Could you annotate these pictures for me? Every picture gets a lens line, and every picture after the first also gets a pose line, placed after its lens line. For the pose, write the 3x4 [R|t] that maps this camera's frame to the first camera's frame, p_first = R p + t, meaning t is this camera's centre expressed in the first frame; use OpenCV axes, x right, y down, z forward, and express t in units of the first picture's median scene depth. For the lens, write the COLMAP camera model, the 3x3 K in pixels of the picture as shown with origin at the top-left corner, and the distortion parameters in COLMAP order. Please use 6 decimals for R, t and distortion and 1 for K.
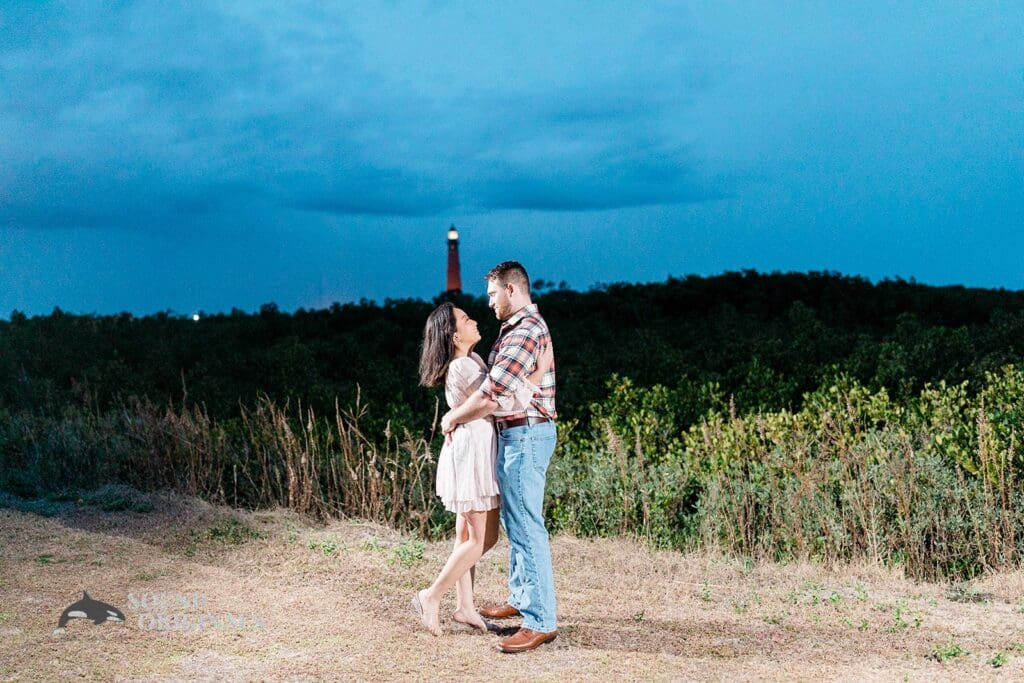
lens RADIAL K [[1010.5, 0, 512.0], [0, 1010.5, 341.5], [0, 0, 1]] dist [0.001926, -0.010036]
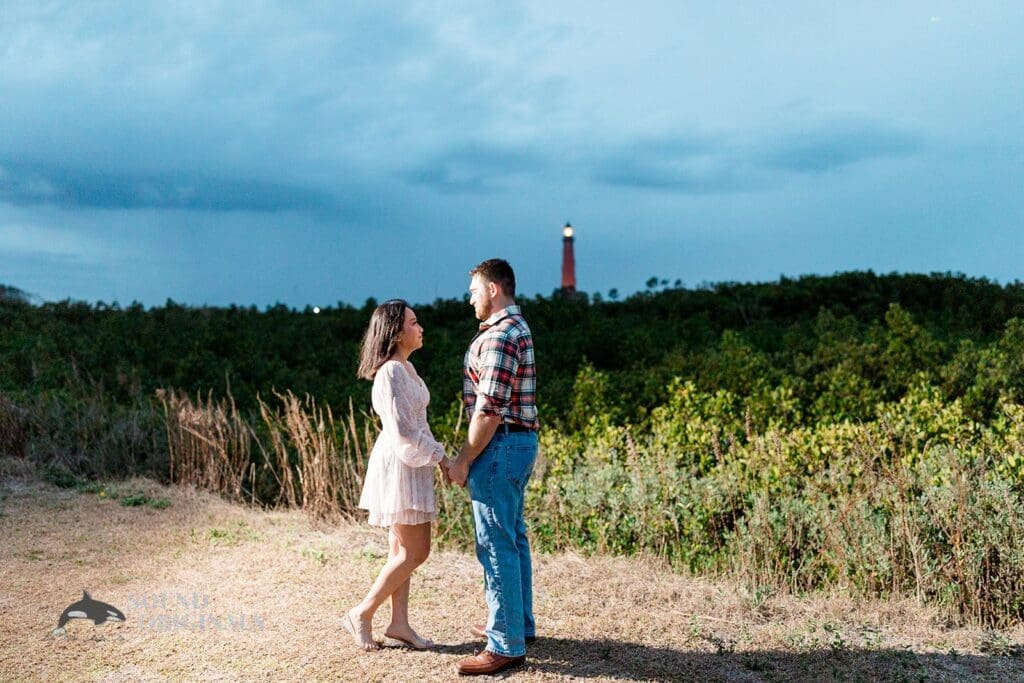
lens RADIAL K [[1010.0, 0, 512.0], [0, 1010.0, 341.5], [0, 0, 1]] dist [0.004342, -0.015994]
pose [[0.993310, 0.018965, -0.113913, 0.055220], [-0.018635, 0.999819, 0.003960, -0.002696], [0.113967, -0.001811, 0.993483, 0.038581]]
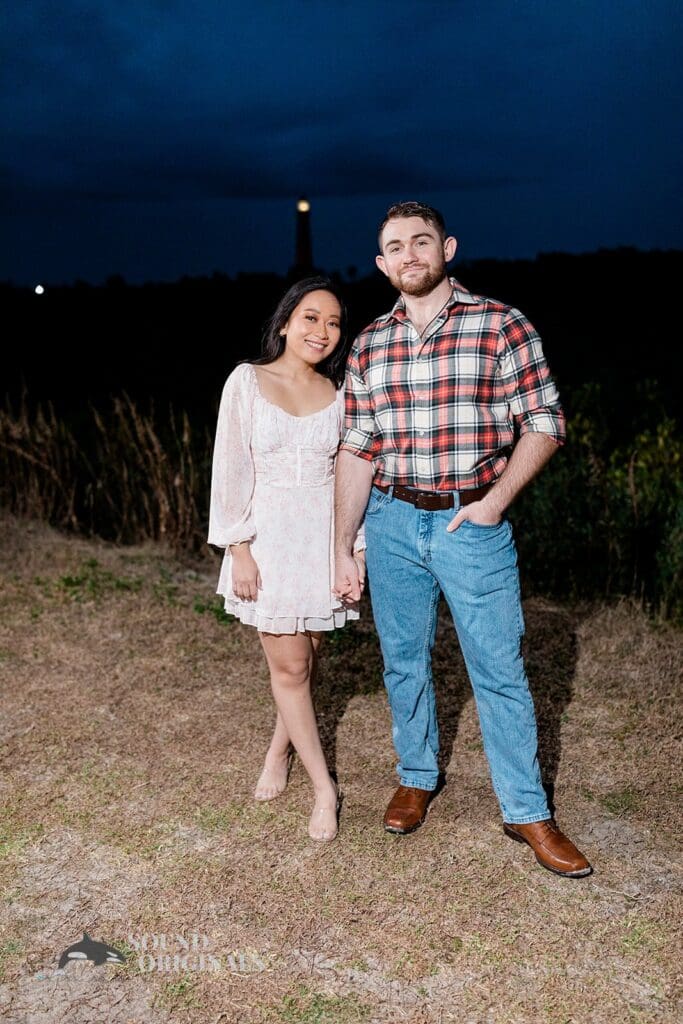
lens RADIAL K [[1010.0, 0, 363.3], [0, 1010.0, 557.1], [0, 0, 1]] dist [0.004342, -0.015994]
pose [[0.999843, 0.017375, 0.003578, -0.042741], [-0.017734, 0.973463, 0.228155, -0.003216], [0.000481, -0.228183, 0.973618, 0.151149]]
